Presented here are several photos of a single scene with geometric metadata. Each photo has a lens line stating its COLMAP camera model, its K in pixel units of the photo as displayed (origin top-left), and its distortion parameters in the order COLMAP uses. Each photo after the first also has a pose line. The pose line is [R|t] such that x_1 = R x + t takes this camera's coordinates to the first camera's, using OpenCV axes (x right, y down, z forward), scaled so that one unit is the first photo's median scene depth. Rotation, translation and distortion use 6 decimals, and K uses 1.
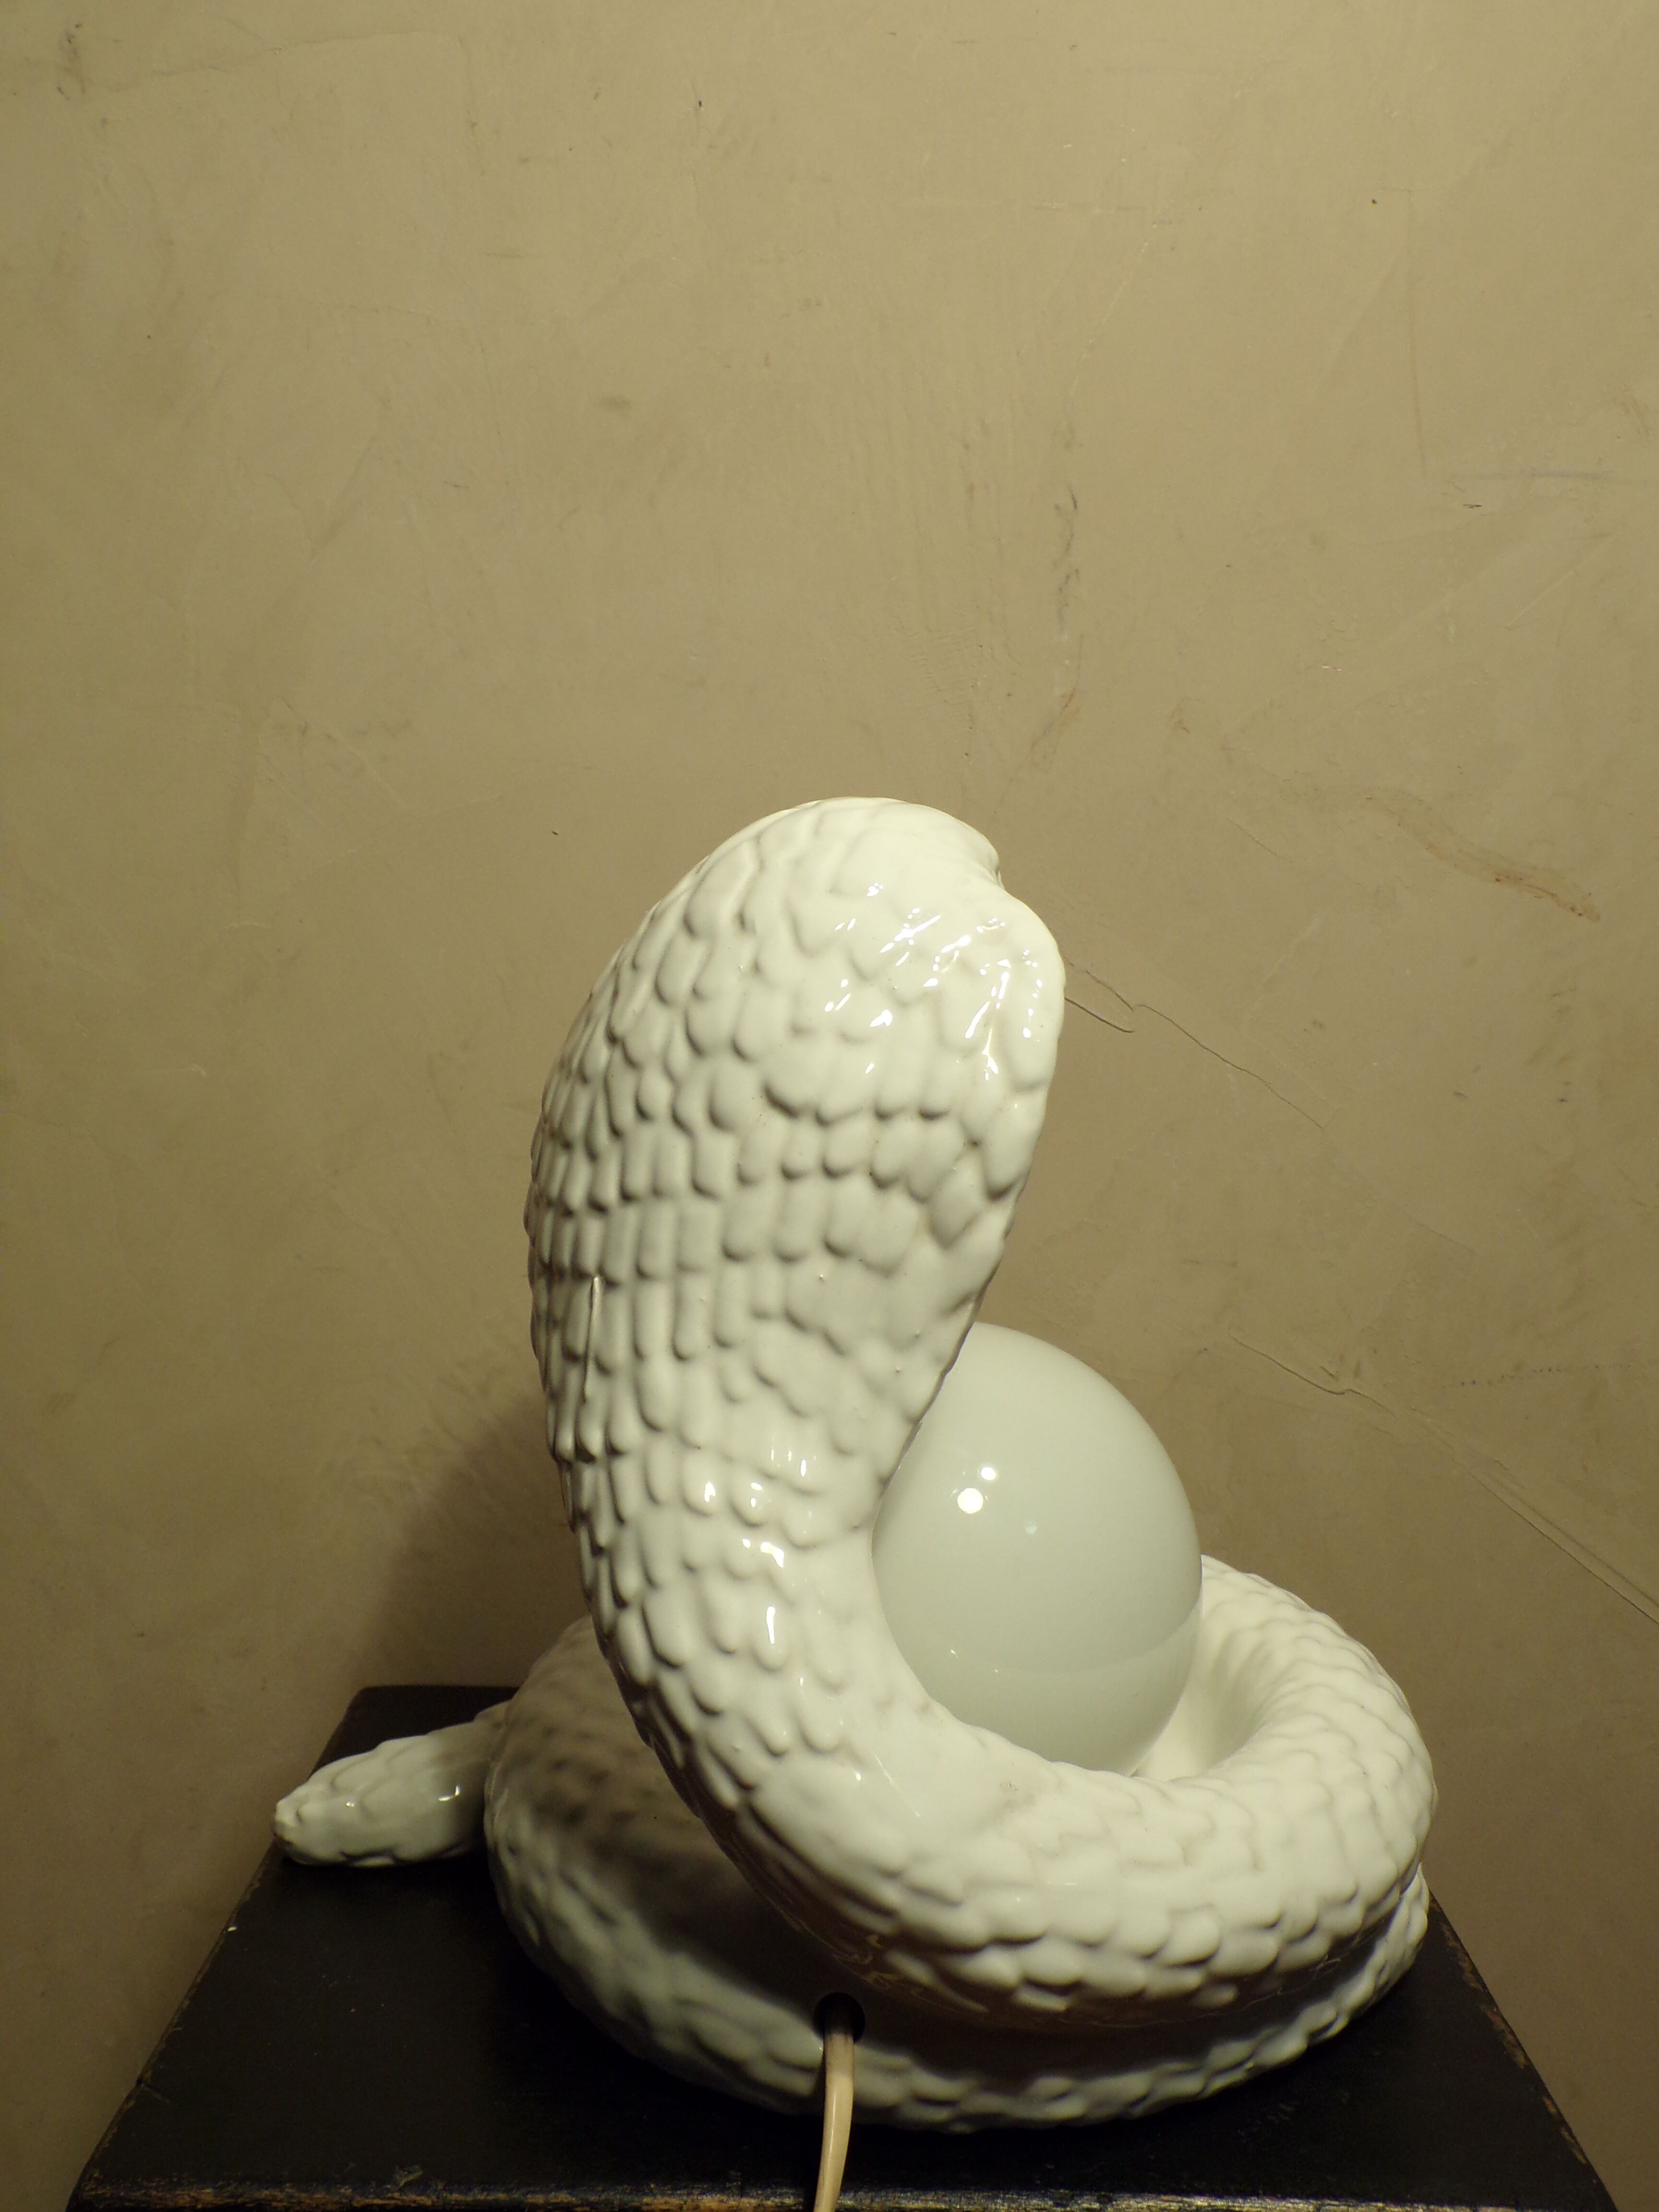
lens RADIAL K [[2110.4, 0, 880.1], [0, 2110.4, 1116.3], [0, 0, 1]] dist [-0.060964, 0.135967]
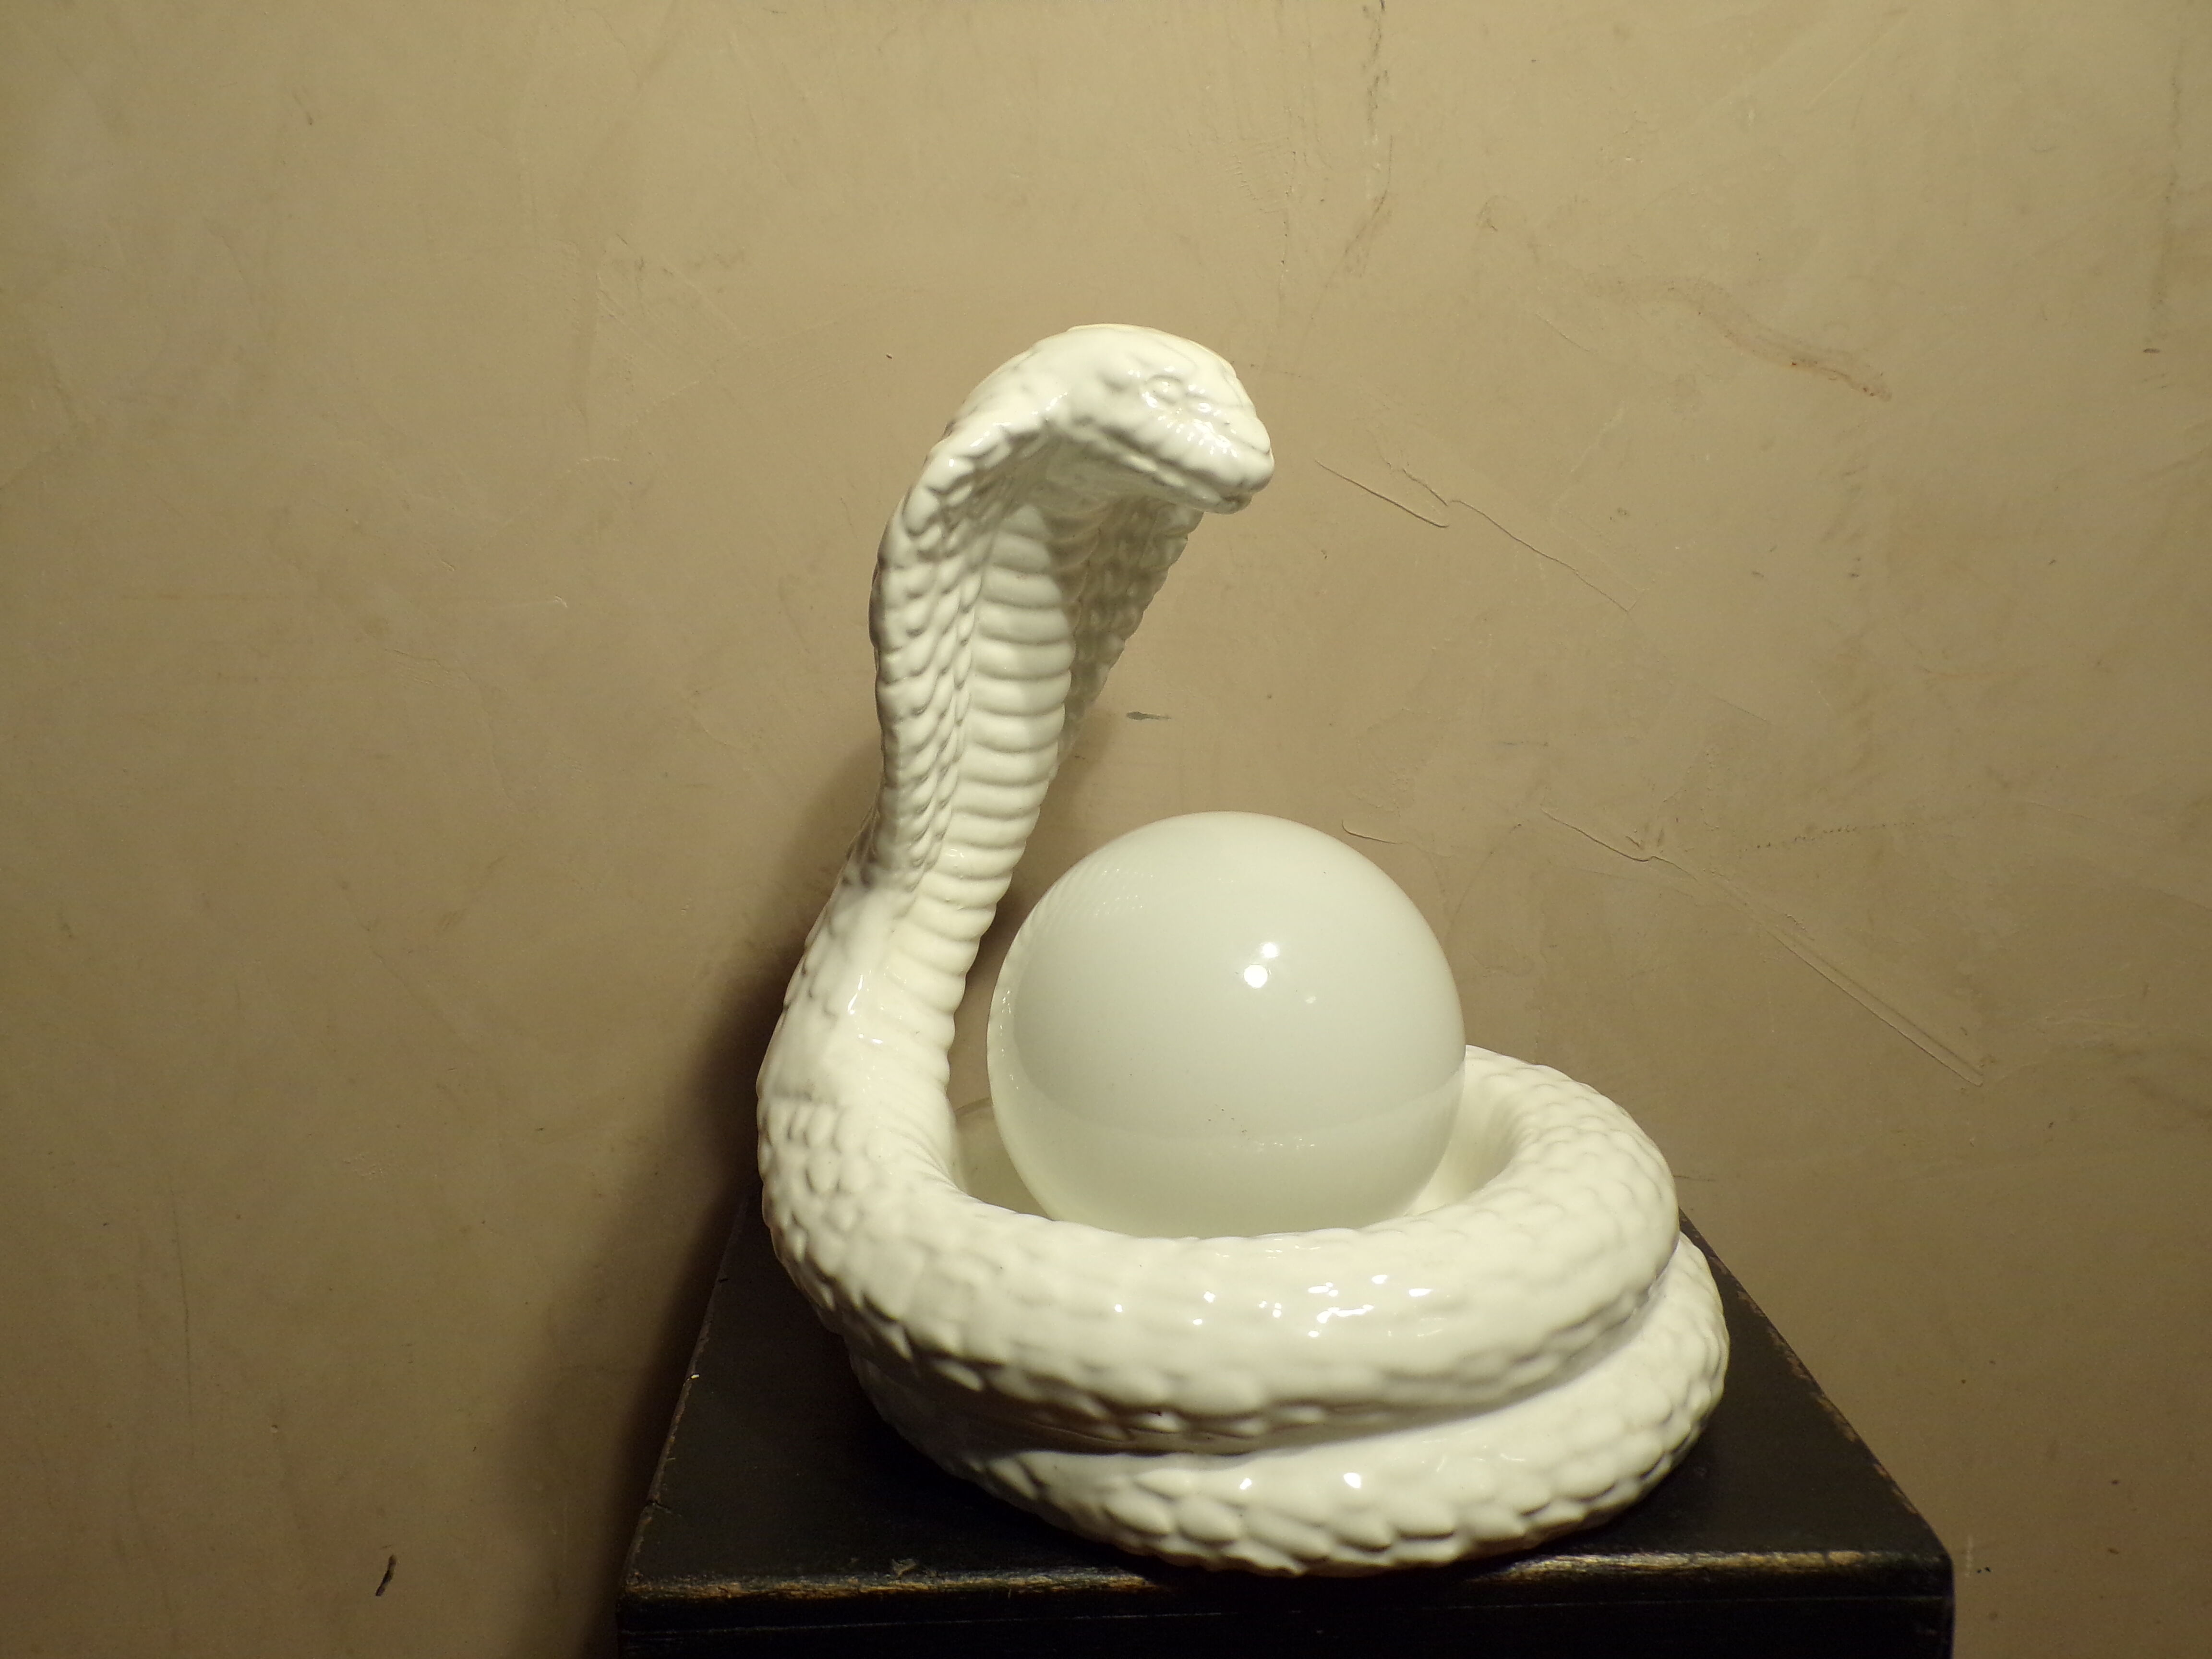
lens RADIAL K [[2076.4, 0, 1093.0], [0, 2076.4, 890.7], [0, 0, 1]] dist [-0.028990, 0.009173]
pose [[0.999082, -0.042823, -0.000937, -0.064895], [0.042562, 0.990053, 0.134105, -0.006668], [-0.004815, -0.134022, 0.990967, -0.048003]]
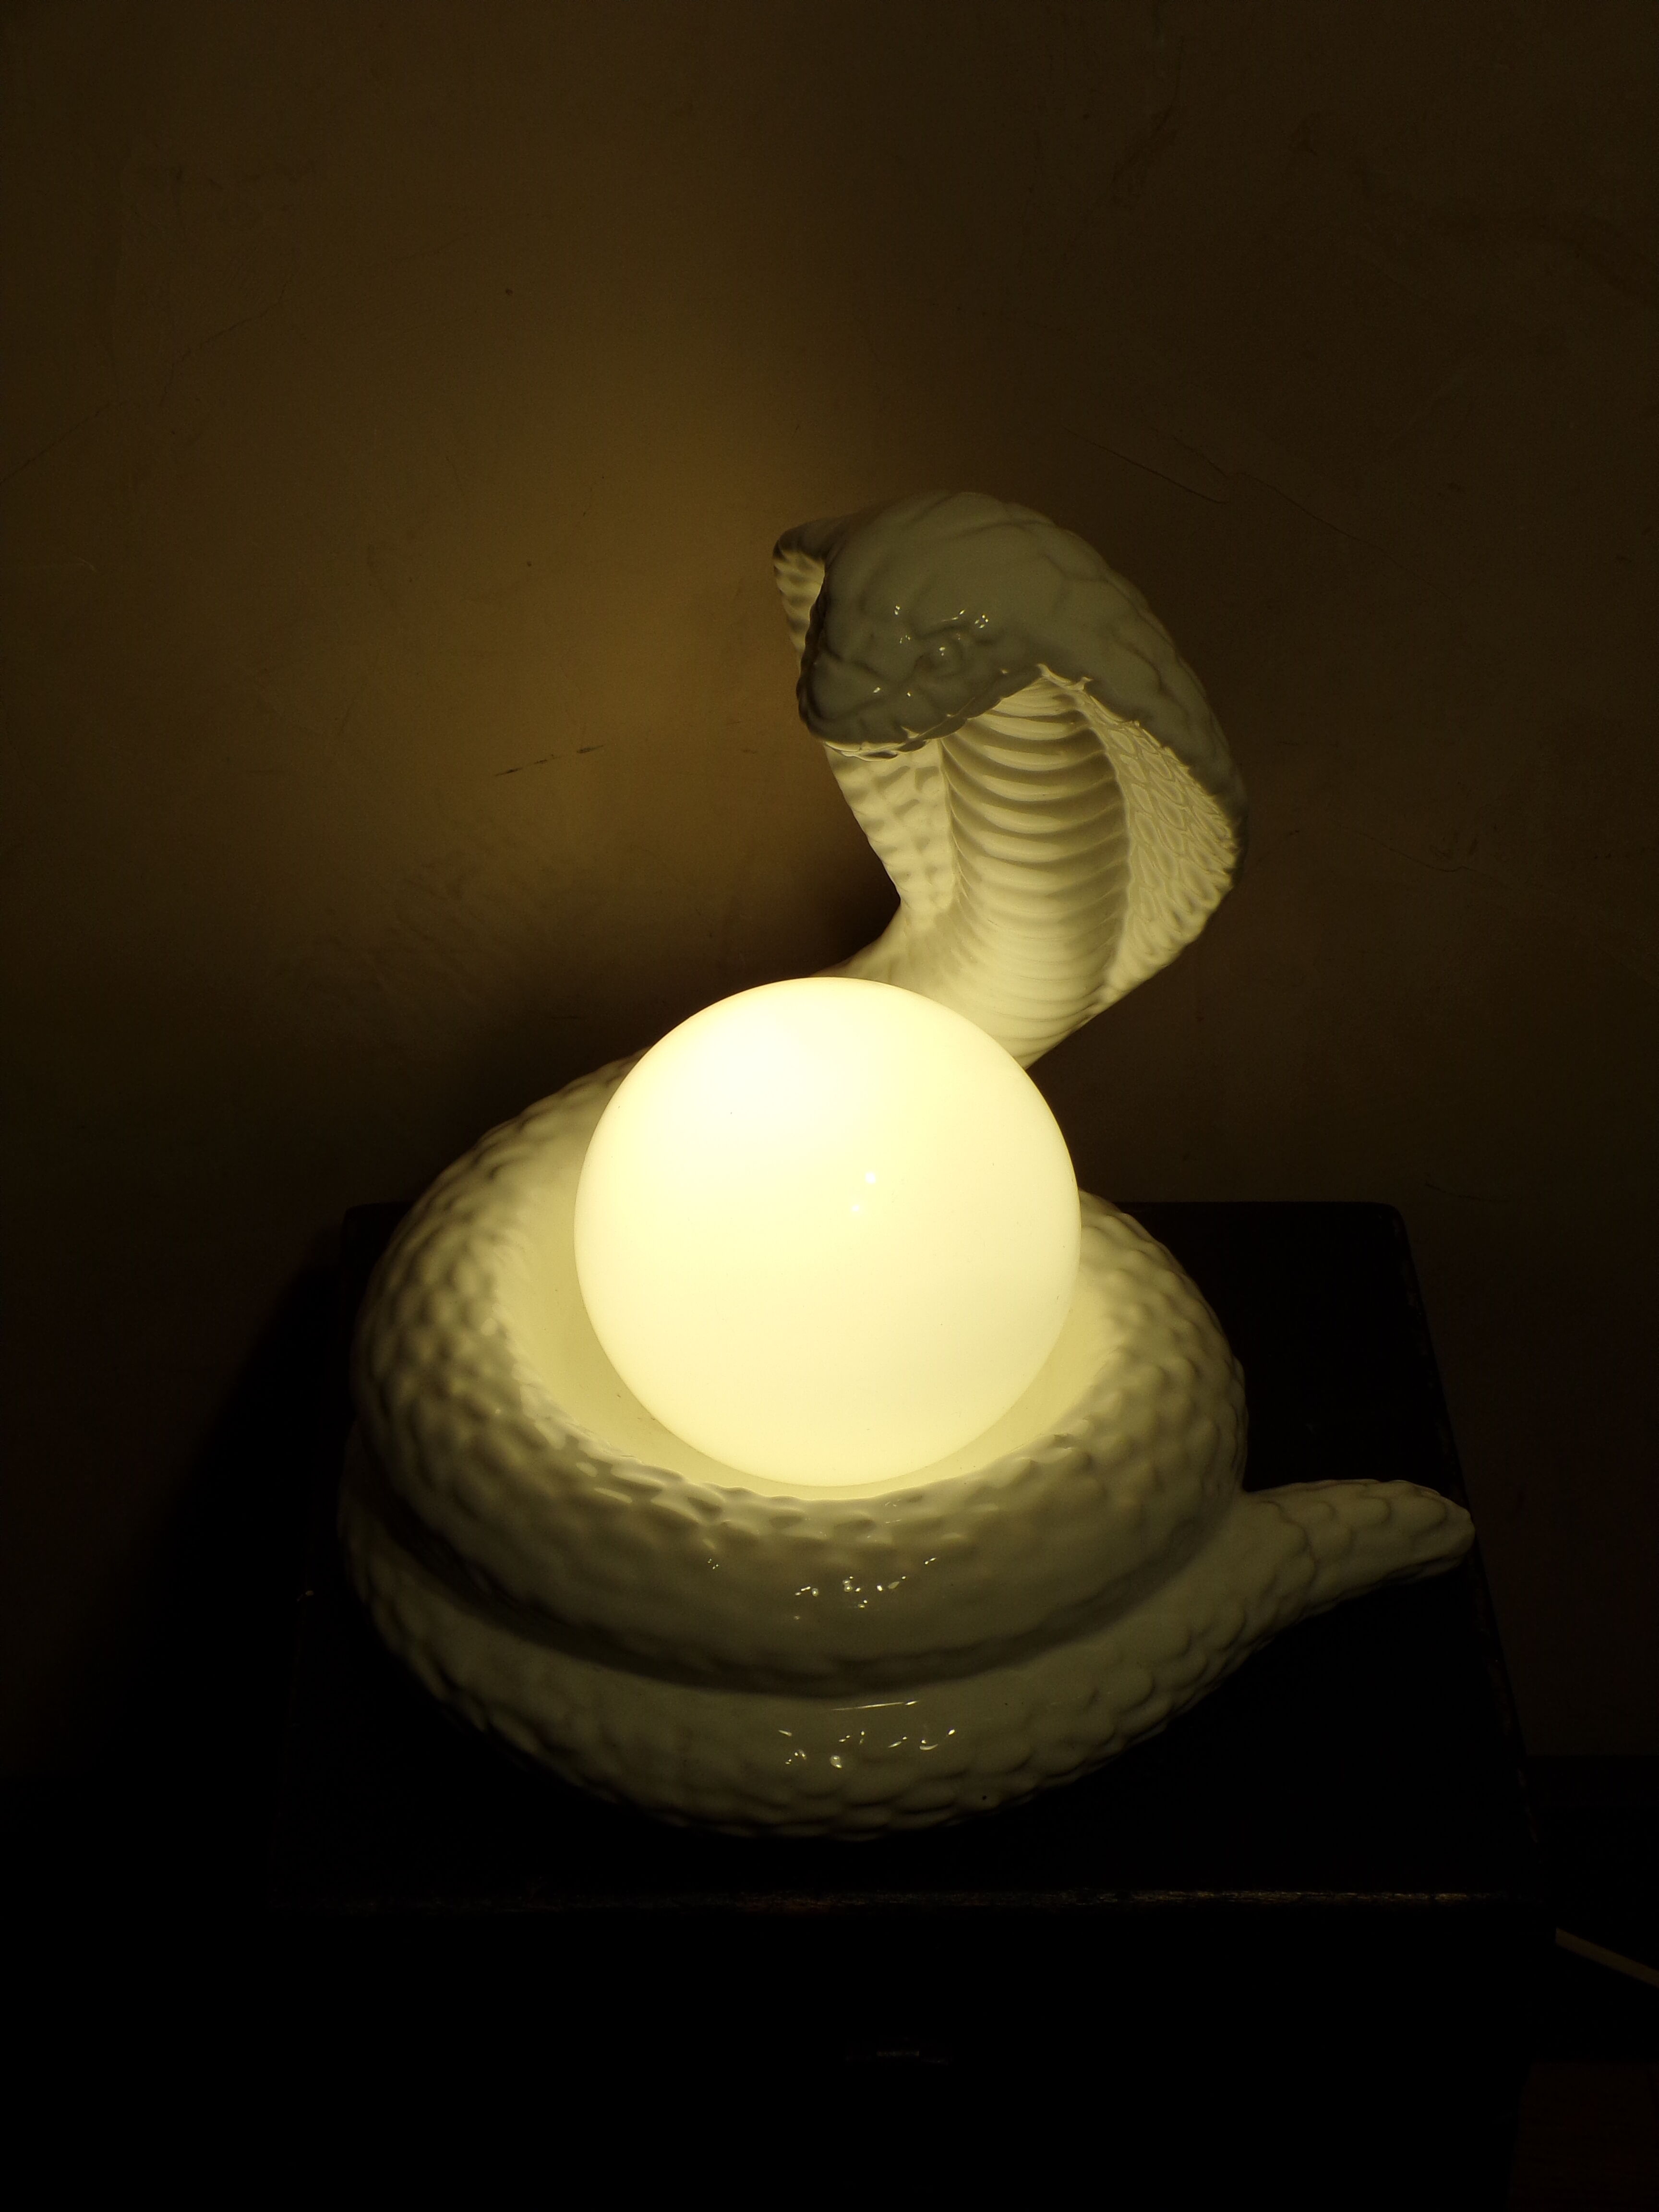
lens RADIAL K [[3631.7, 0, 911.1], [0, 3631.7, 1108.4], [0, 0, 1]] dist [0.009688, 0.007405]
pose [[0.999887, -0.006496, 0.013583, -0.023681], [-0.001427, 0.857211, 0.514963, -0.580498], [-0.014989, -0.514924, 0.857105, -0.335174]]
